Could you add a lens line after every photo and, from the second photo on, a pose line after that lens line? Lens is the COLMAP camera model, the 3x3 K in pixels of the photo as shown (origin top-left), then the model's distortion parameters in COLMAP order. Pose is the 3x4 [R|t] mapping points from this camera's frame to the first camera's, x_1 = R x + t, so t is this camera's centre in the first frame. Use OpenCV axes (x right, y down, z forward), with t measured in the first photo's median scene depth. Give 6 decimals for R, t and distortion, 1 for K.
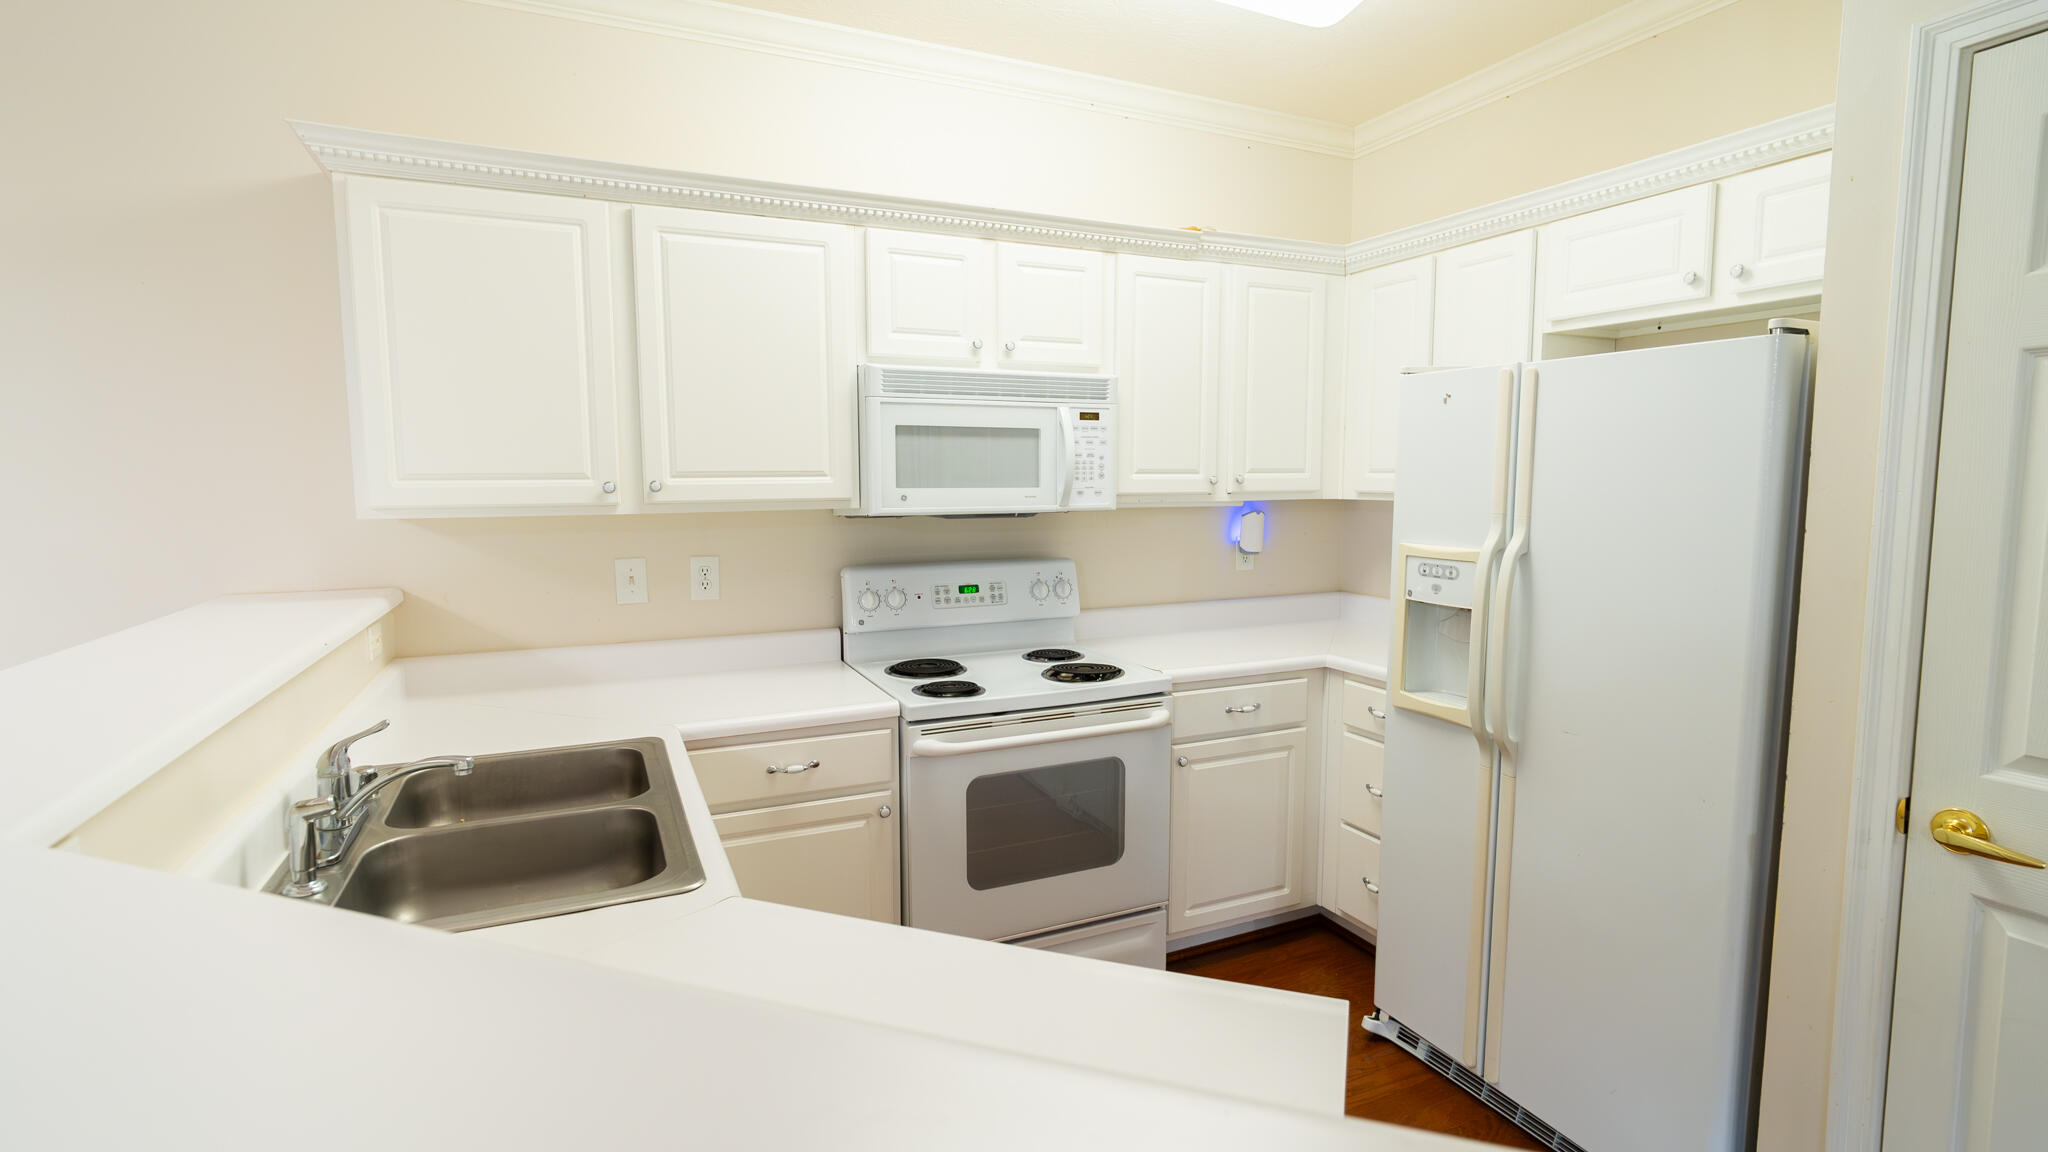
lens RADIAL K [[968.9, 0, 1024.0], [0, 968.9, 576.0], [0, 0, 1]] dist [-0.017918, 0.000038]
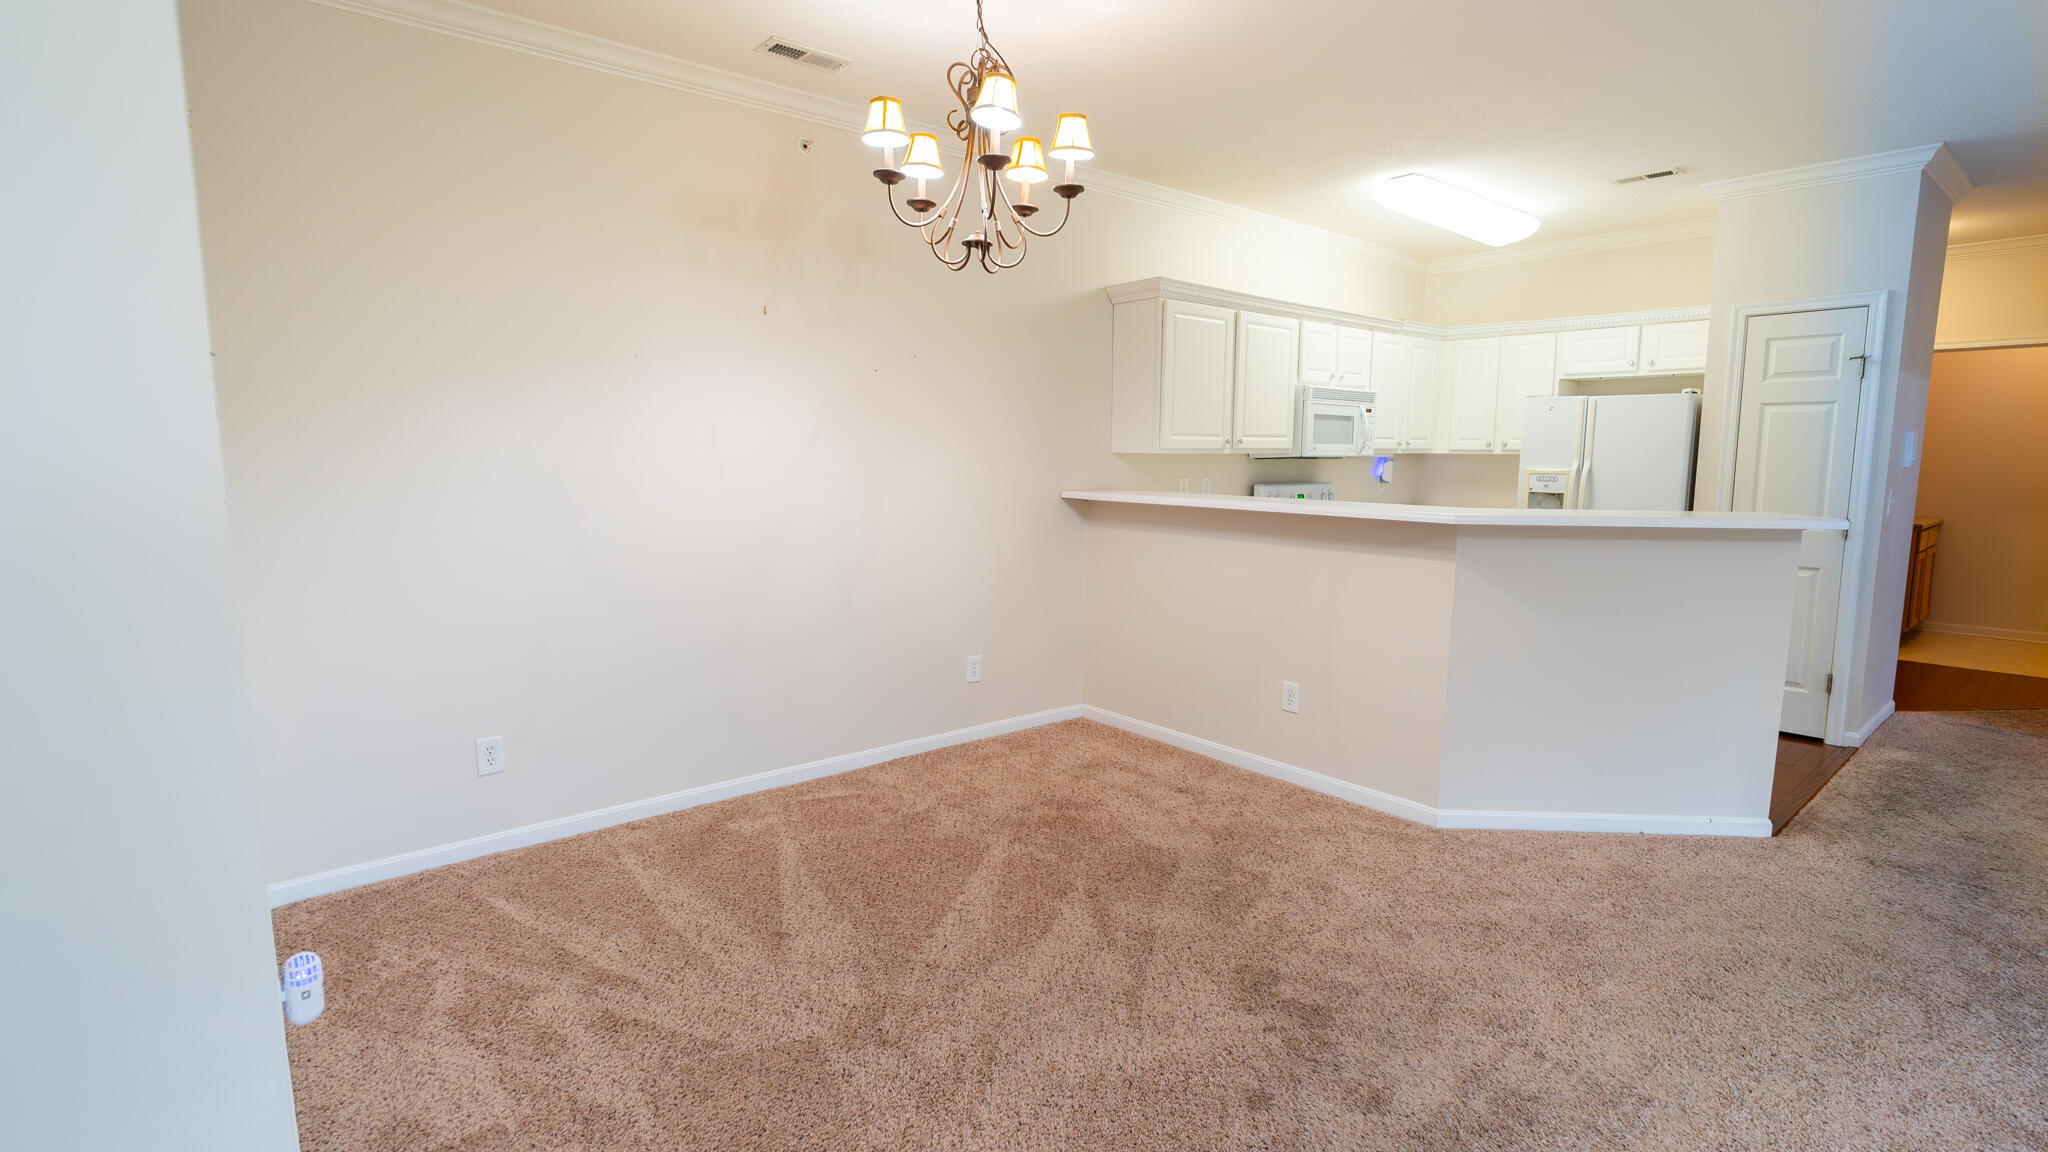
lens RADIAL K [[968.9, 0, 1024.0], [0, 968.9, 576.0], [0, 0, 1]] dist [-0.017918, 0.000038]
pose [[0.964155, -0.026128, 0.264049, -1.307914], [0.019132, 0.999395, 0.029031, 0.125826], [-0.264648, -0.022939, 0.964072, -0.883493]]
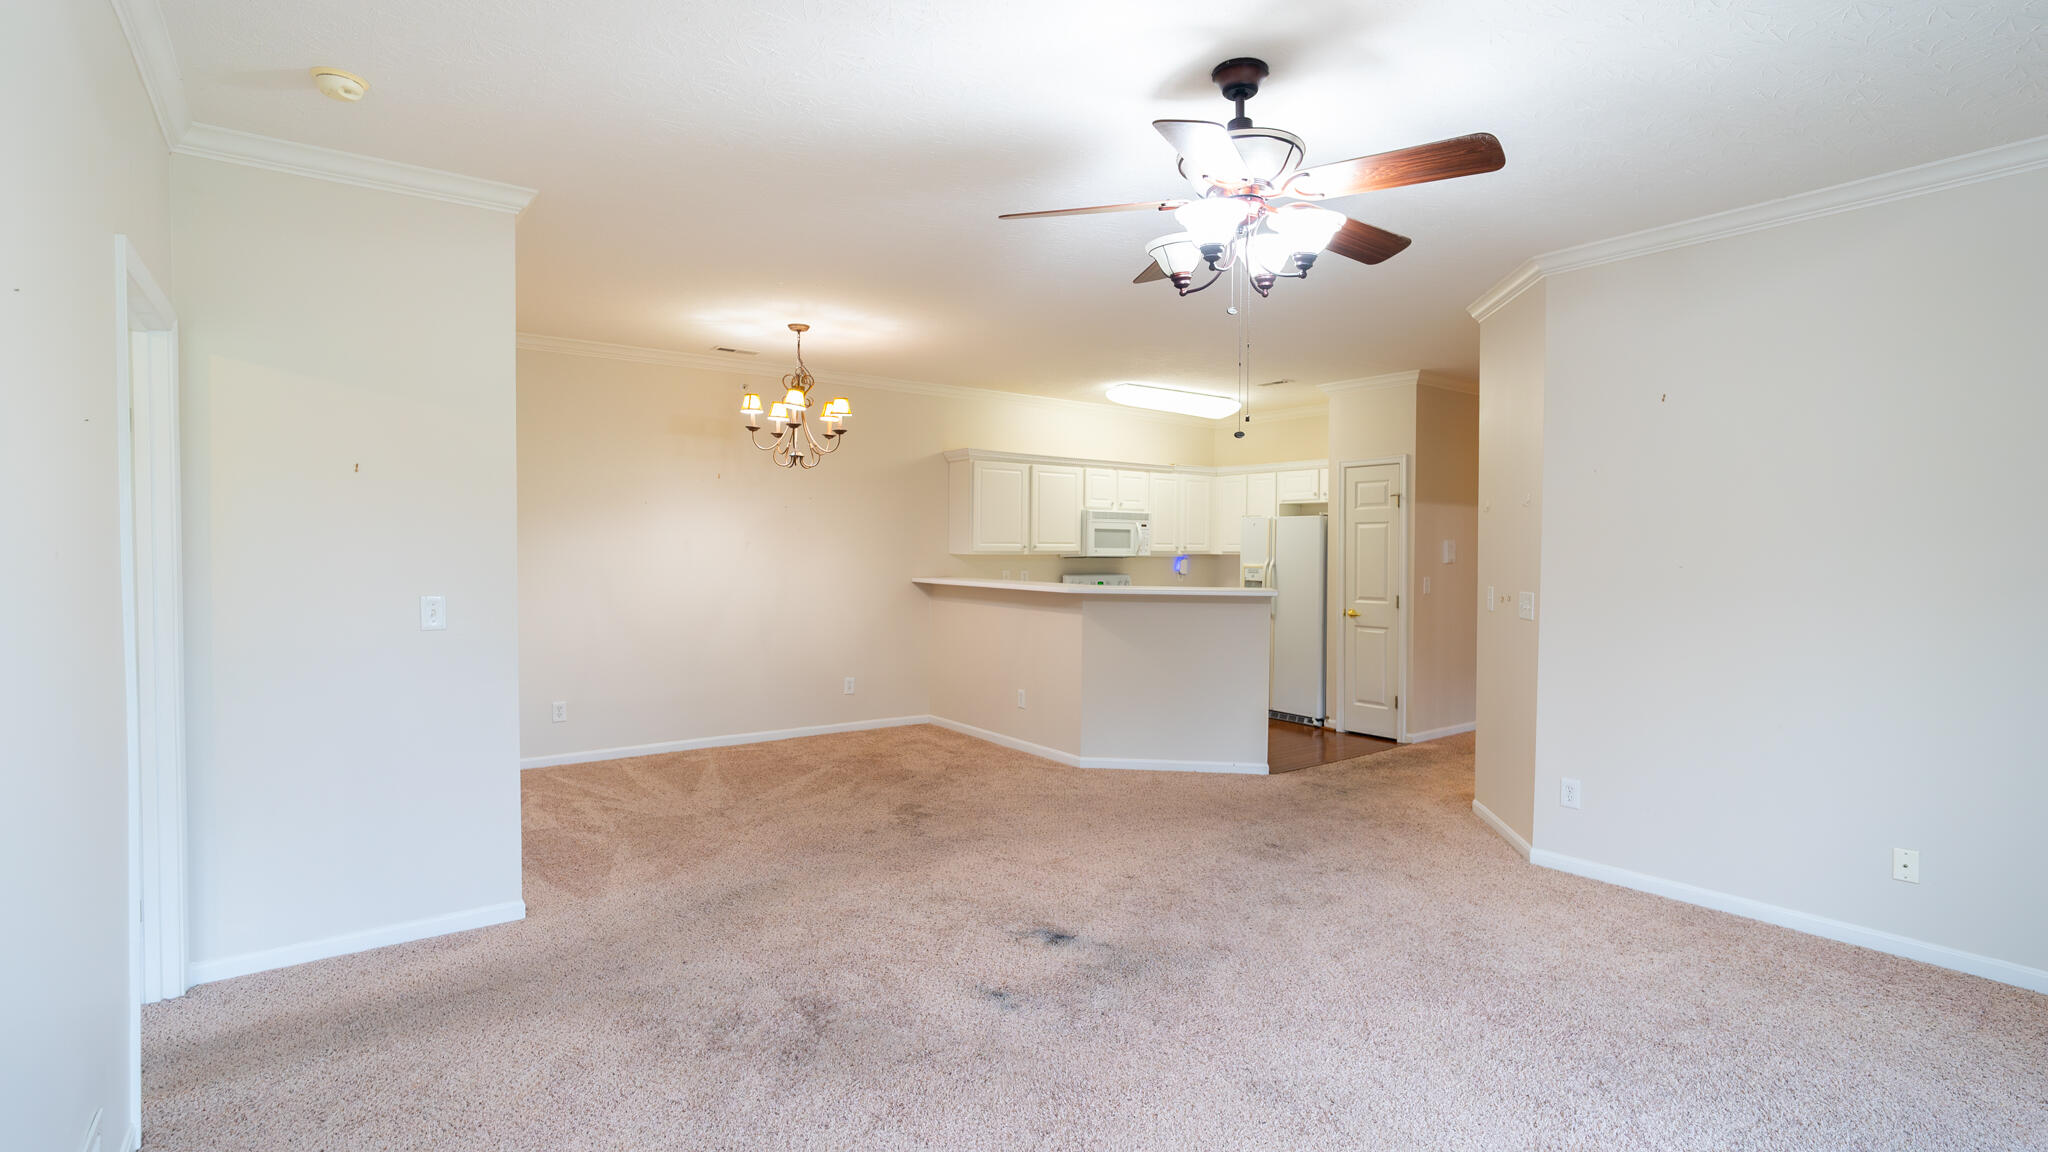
lens RADIAL K [[968.9, 0, 1024.0], [0, 968.9, 576.0], [0, 0, 1]] dist [-0.017918, 0.000038]
pose [[0.979182, 0.003396, 0.202954, -1.011841], [0.011717, 0.997247, -0.073218, 0.235095], [-0.202644, 0.074071, 0.976447, -2.086621]]
